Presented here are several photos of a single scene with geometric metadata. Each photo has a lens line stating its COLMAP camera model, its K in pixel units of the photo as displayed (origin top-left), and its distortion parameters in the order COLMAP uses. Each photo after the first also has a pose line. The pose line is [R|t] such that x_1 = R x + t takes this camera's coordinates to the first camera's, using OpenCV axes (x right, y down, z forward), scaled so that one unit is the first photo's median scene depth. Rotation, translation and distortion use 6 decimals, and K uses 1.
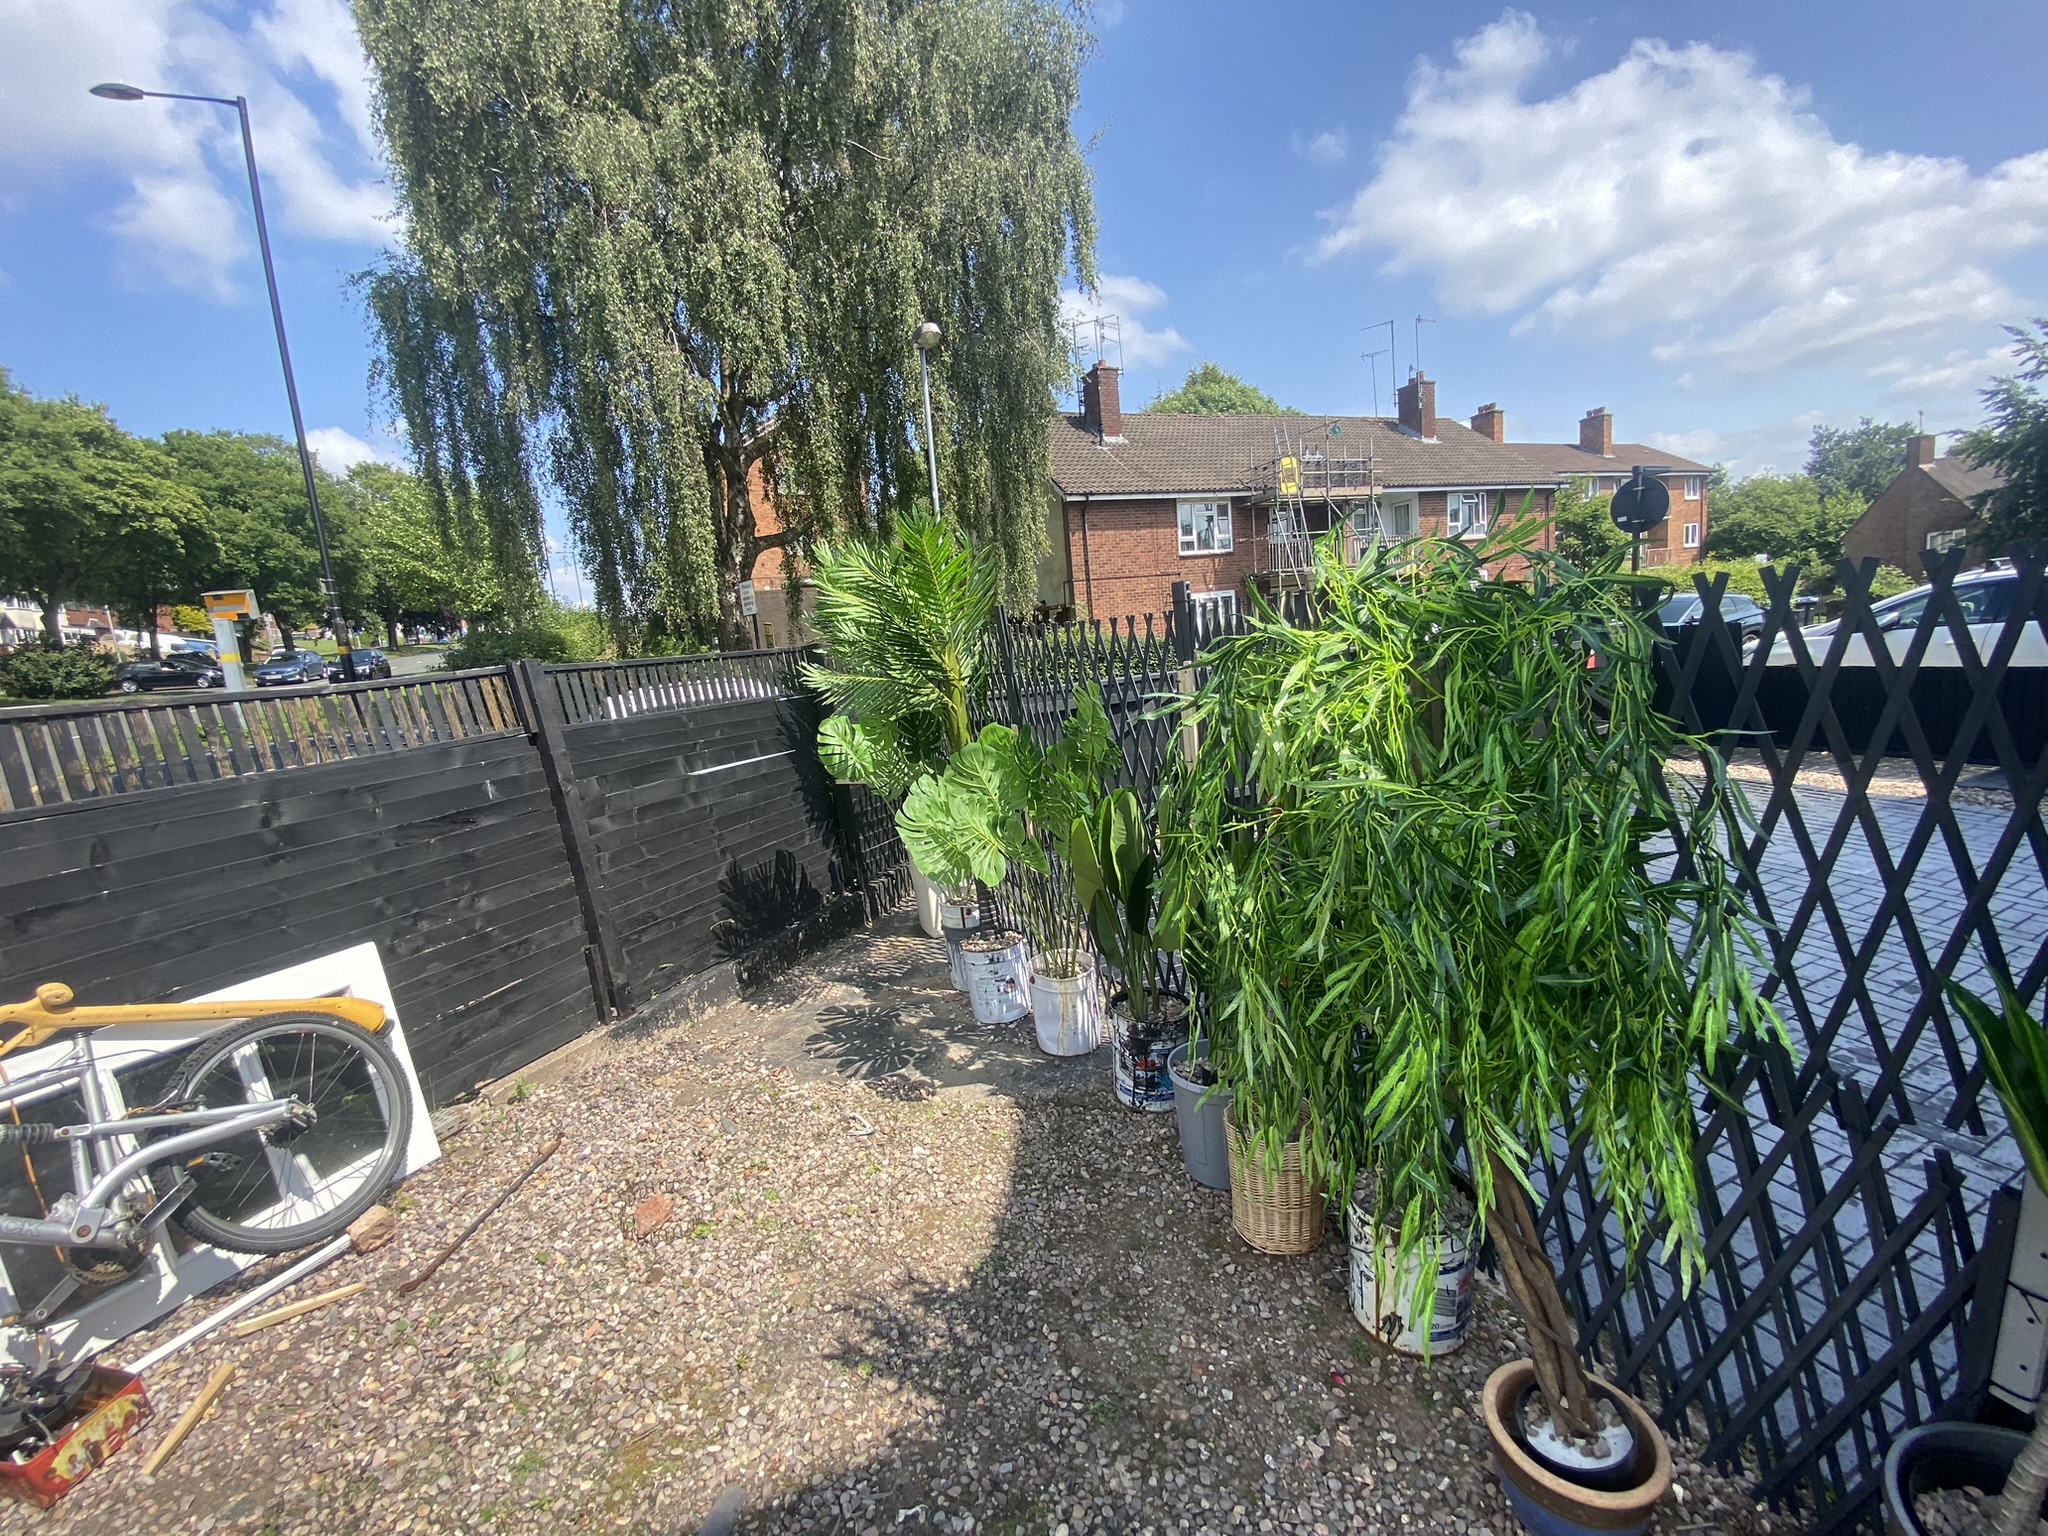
lens RADIAL K [[832.2, 0, 1018.0], [0, 832.2, 761.5], [0, 0, 1]] dist [0.012823, -0.017162]
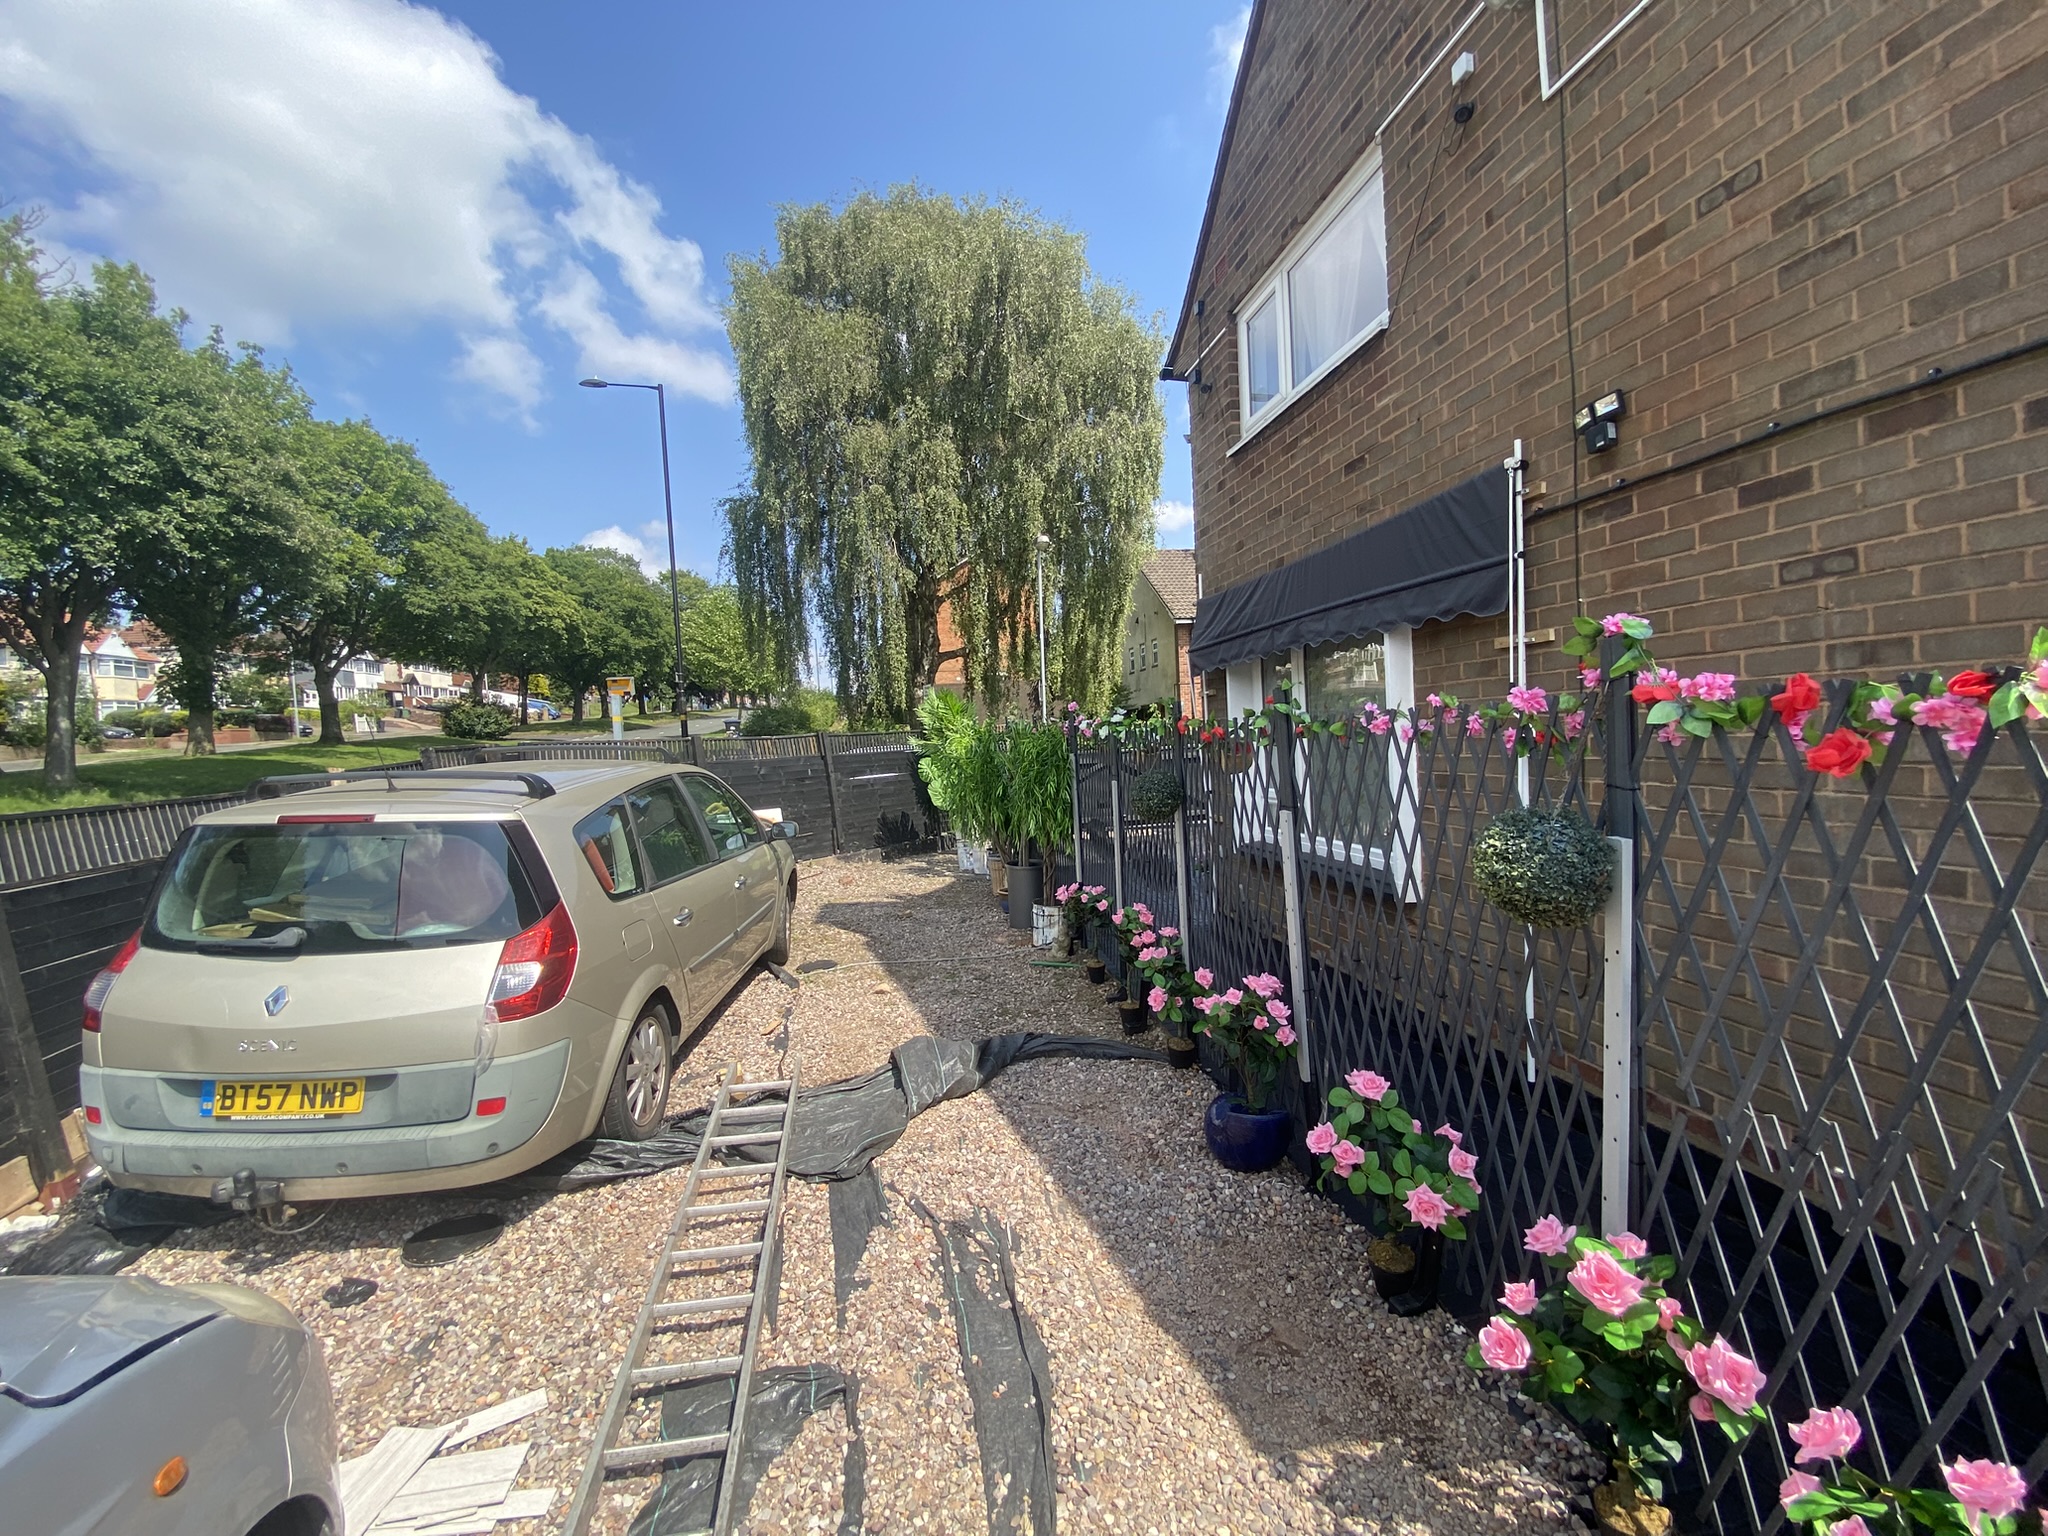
lens RADIAL K [[803.2, 0, 1030.4], [0, 803.2, 772.2], [0, 0, 1]] dist [0.013551, -0.021334]
pose [[0.976138, 0.053874, -0.210363, 0.199717], [-0.071484, 0.994464, -0.077019, 0.050395], [0.205049, 0.090219, 0.974585, -0.434661]]
